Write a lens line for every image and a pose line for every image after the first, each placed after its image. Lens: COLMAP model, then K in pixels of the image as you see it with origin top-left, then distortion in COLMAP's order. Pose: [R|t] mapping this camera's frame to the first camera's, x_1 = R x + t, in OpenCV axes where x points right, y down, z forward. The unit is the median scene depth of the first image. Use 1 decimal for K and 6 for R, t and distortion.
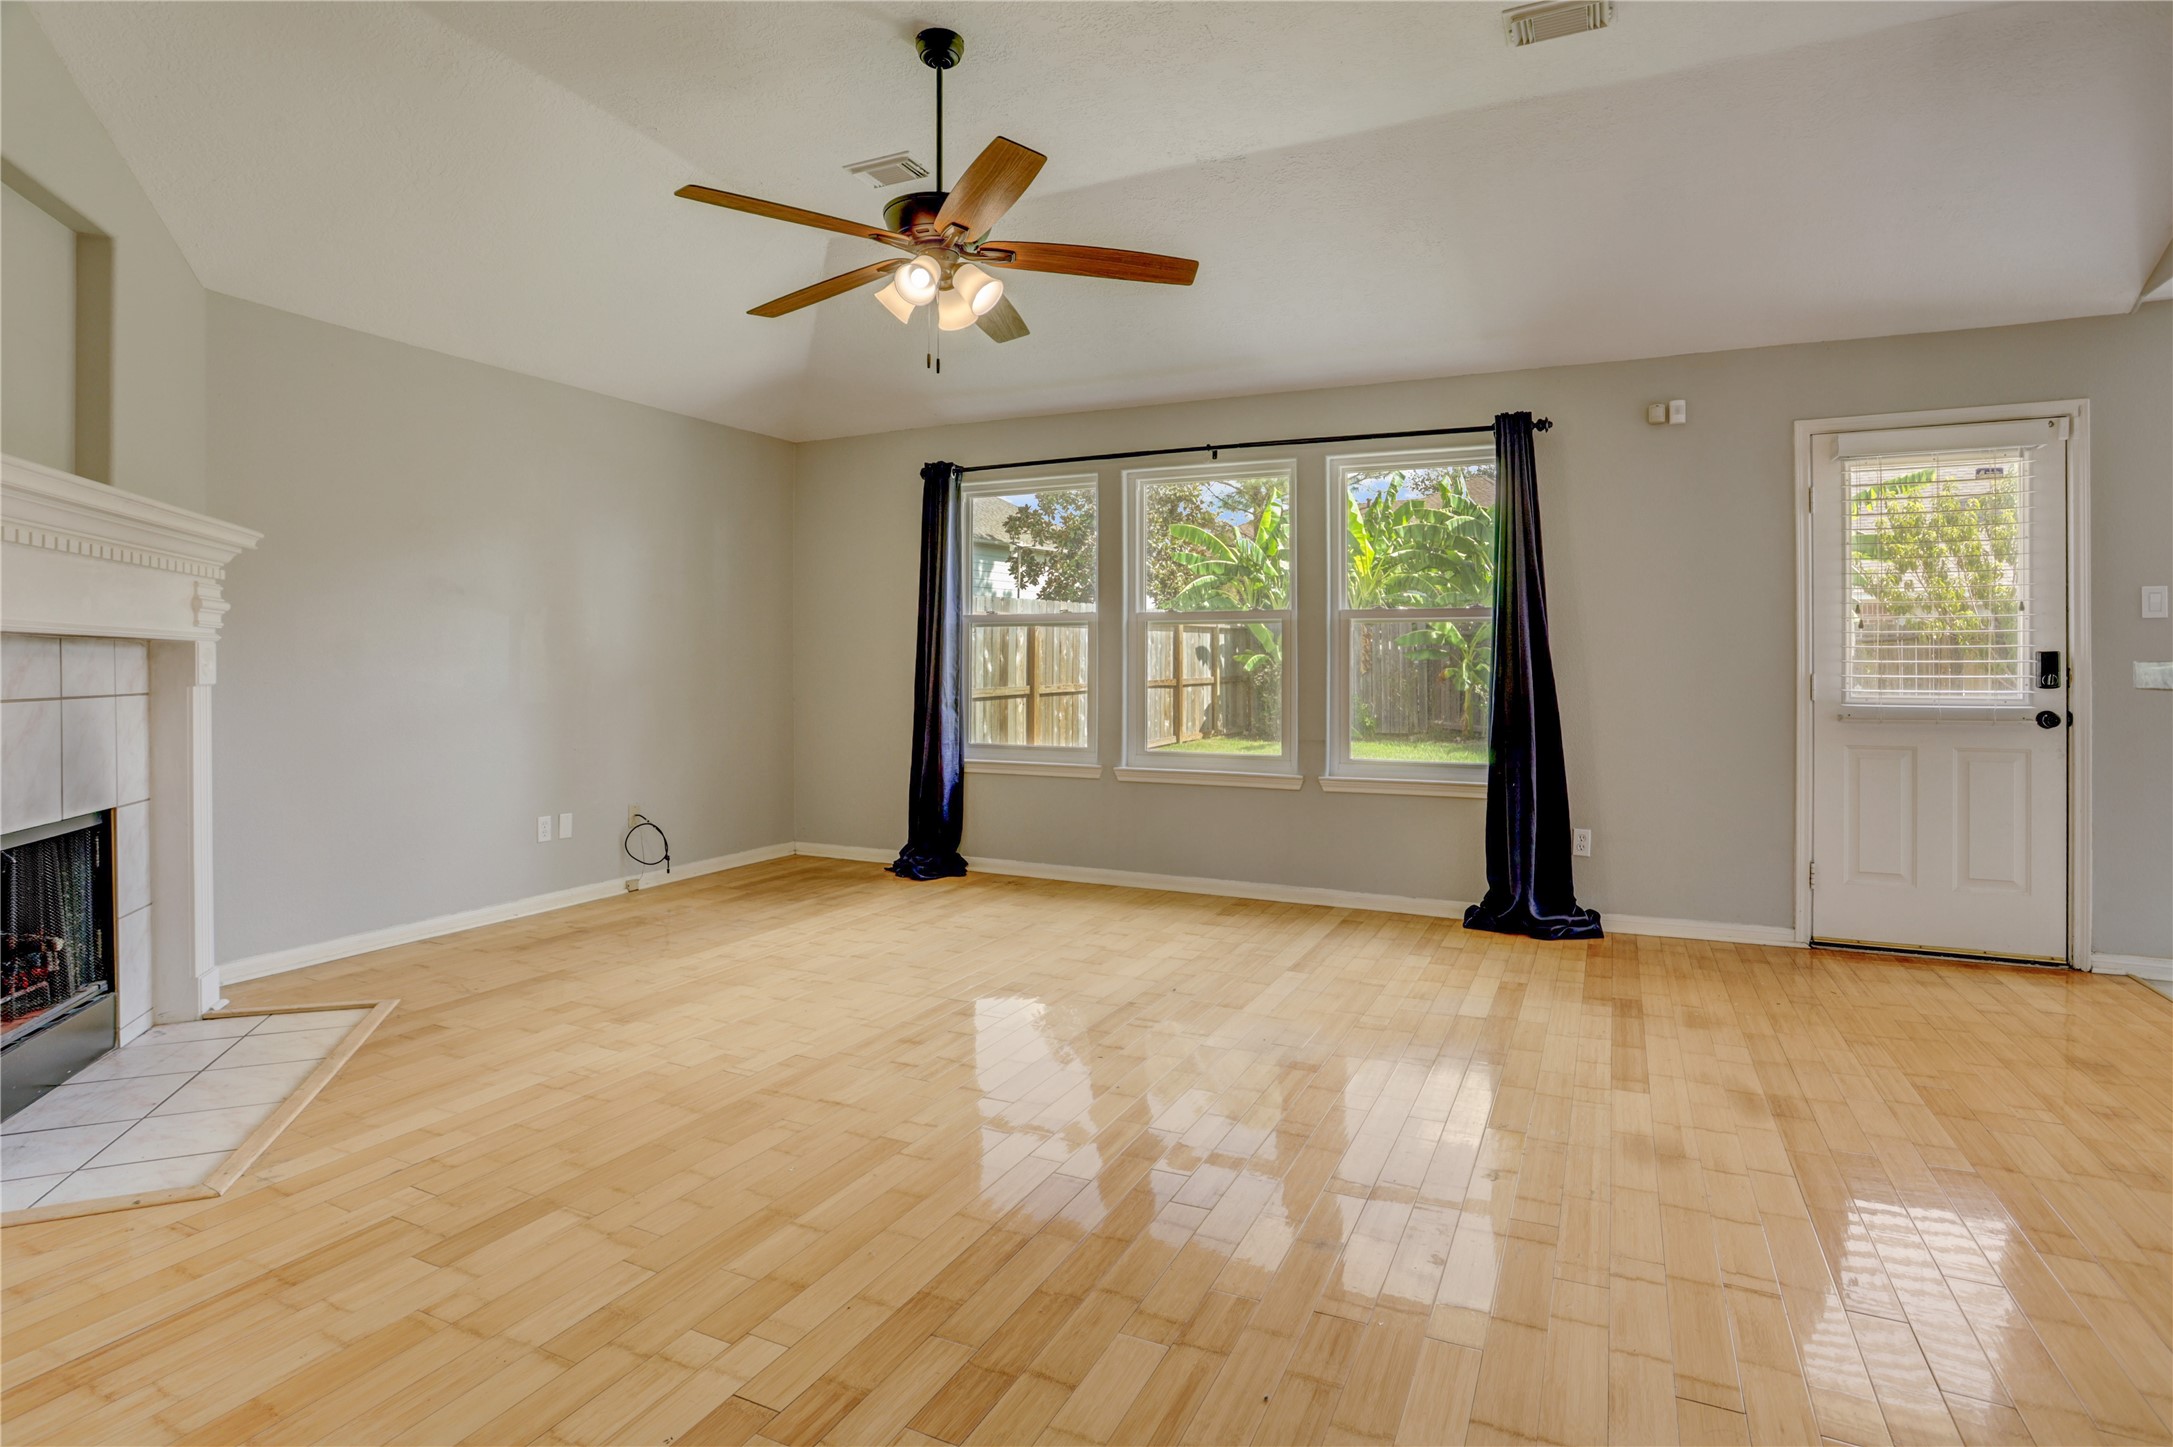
lens RADIAL K [[1067.3, 0, 1074.4], [0, 1067.3, 673.6], [0, 0, 1]] dist [-0.046685, 0.011222]
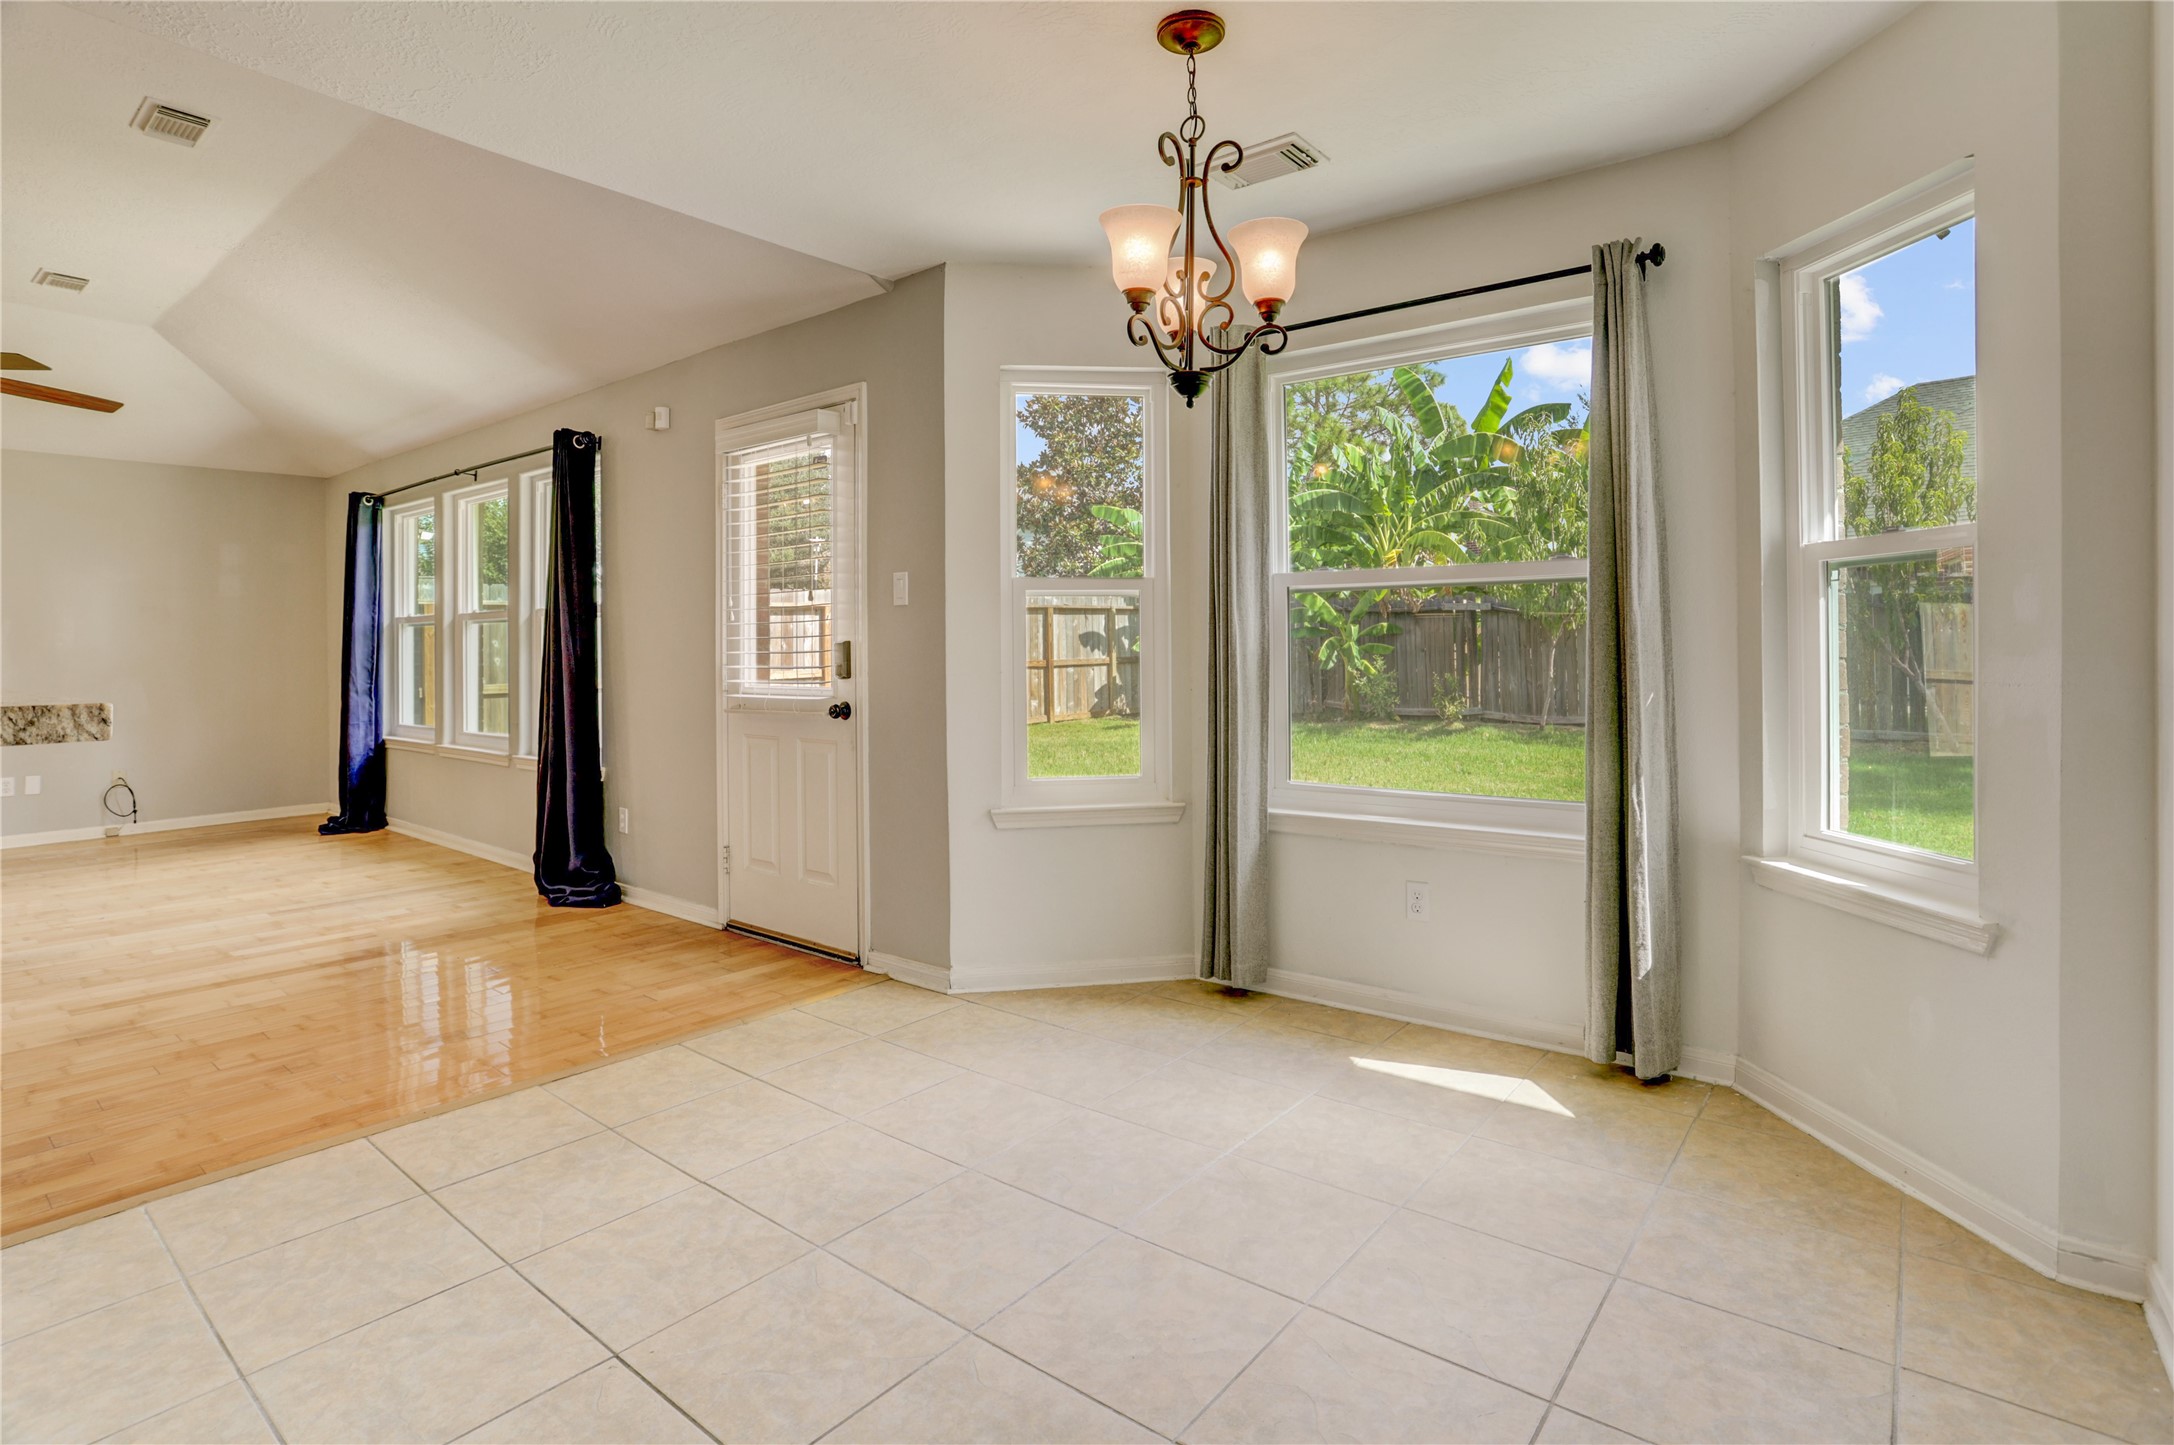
lens RADIAL K [[1067.8, 0, 1076.0], [0, 1067.8, 639.5], [0, 0, 1]] dist [-0.046685, 0.011222]
pose [[0.974597, -0.011774, -0.223657, 1.490873], [0.009386, 0.999887, -0.011735, -0.011337], [0.223770, 0.009338, 0.974597, 0.058259]]
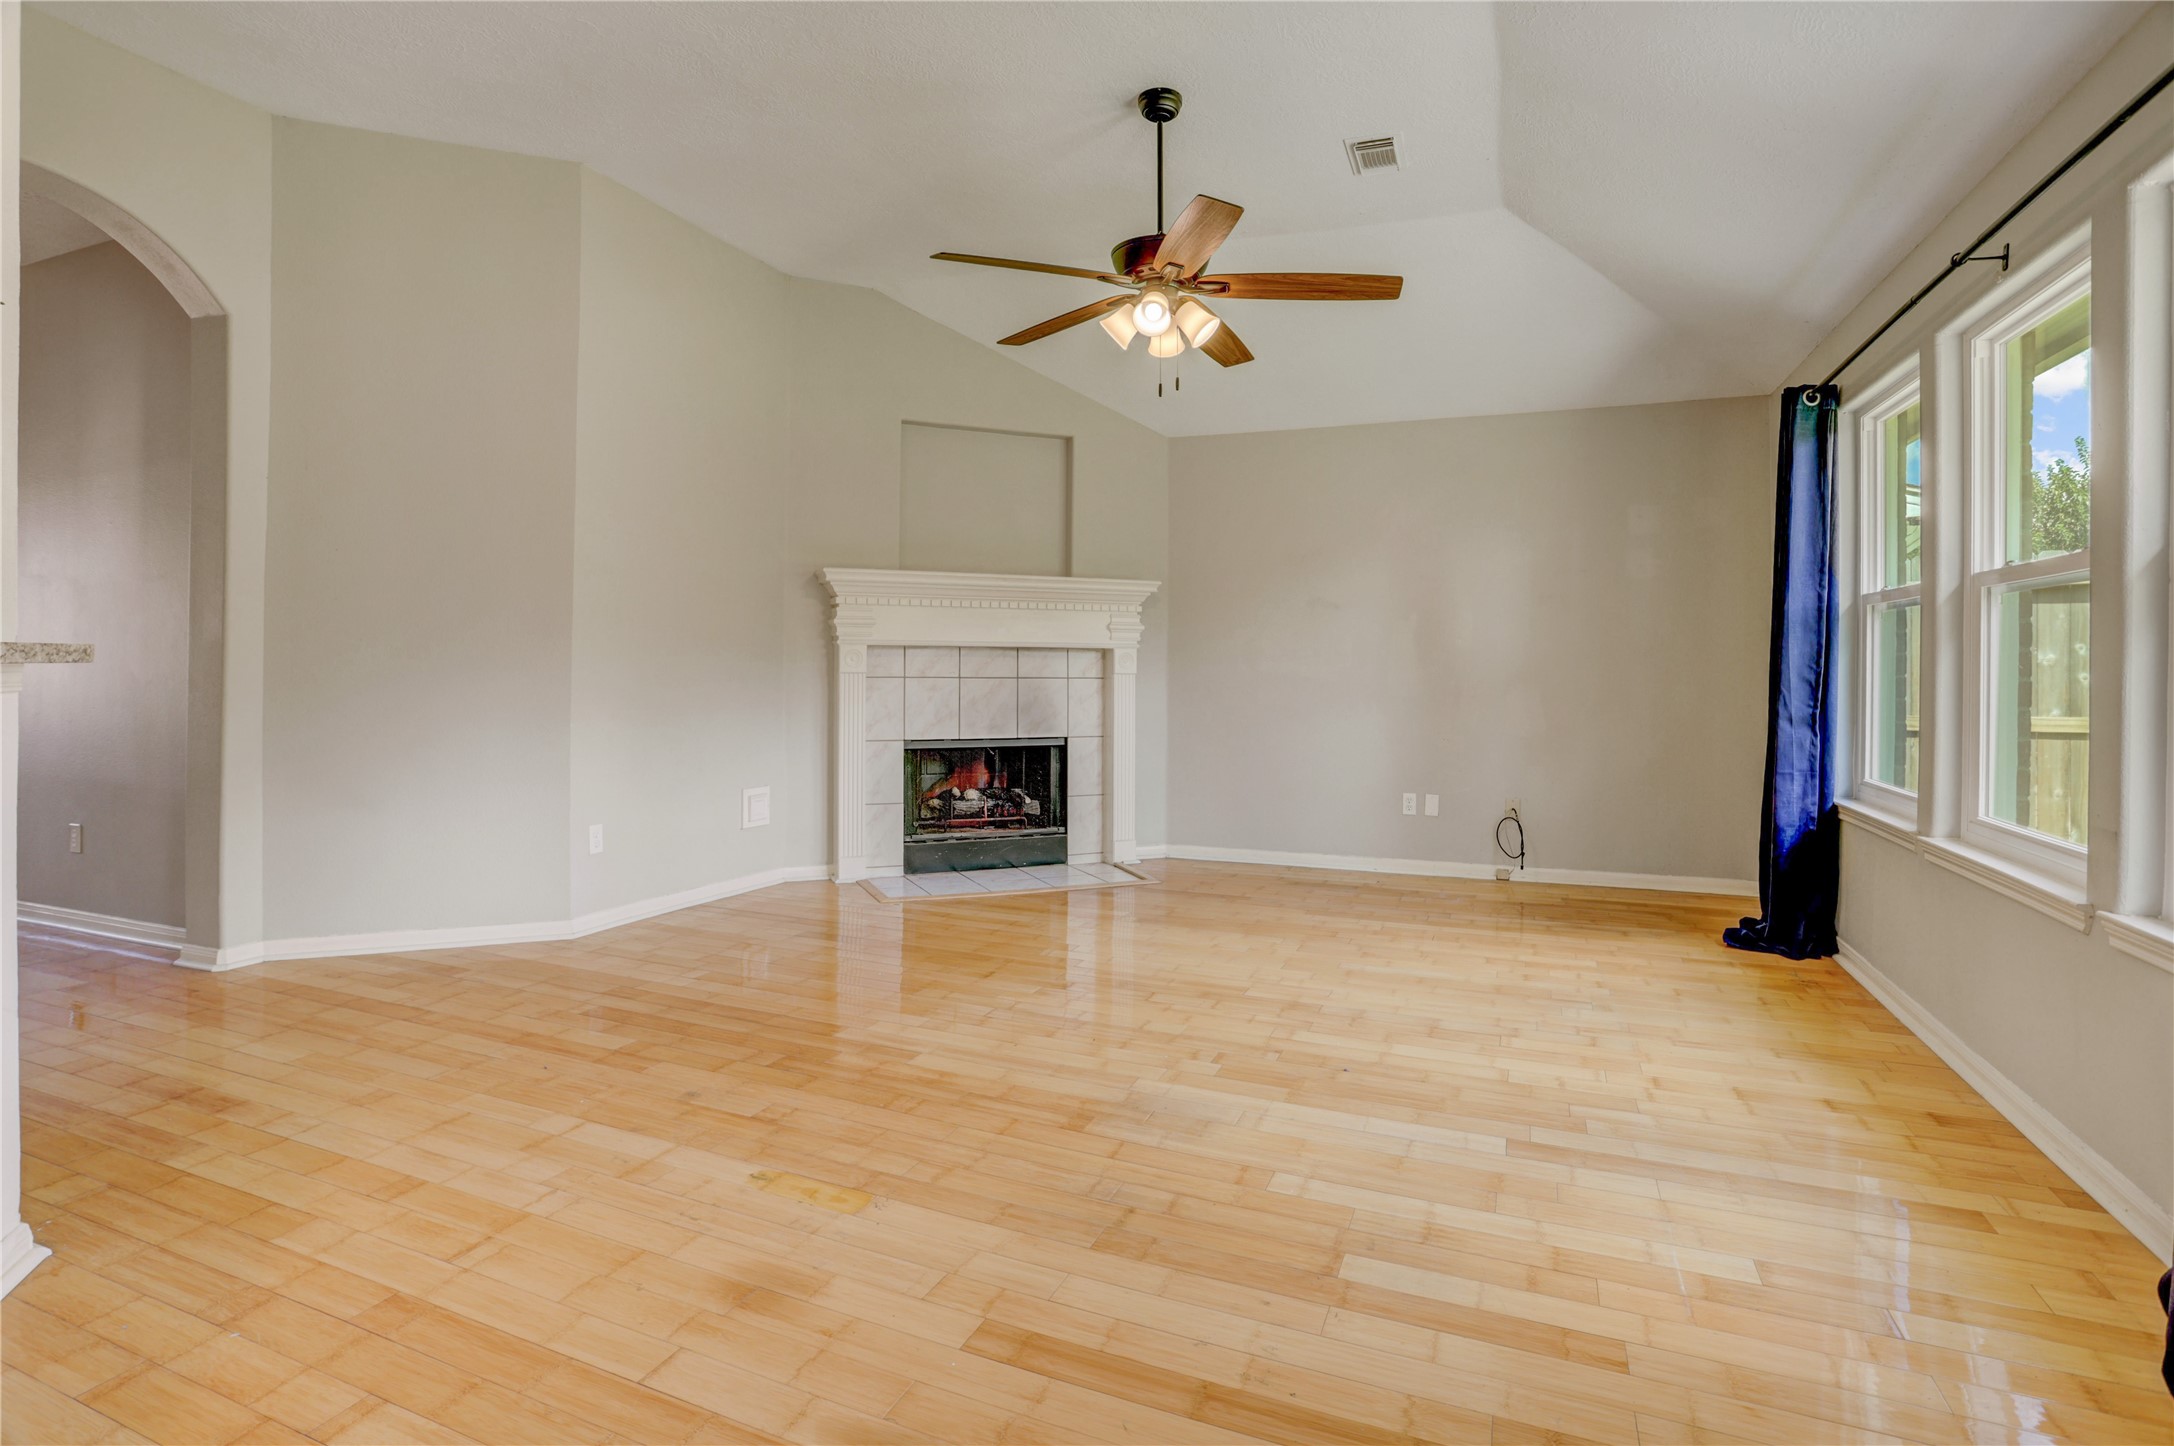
lens RADIAL K [[1067.8, 0, 1099.7], [0, 1067.8, 669.7], [0, 0, 1]] dist [-0.046685, 0.011222]
pose [[0.076302, 0.000875, -0.997084, 0.876690], [-0.013132, 0.999914, -0.000127, 0.004462], [0.996998, 0.013103, 0.076306, 0.776243]]
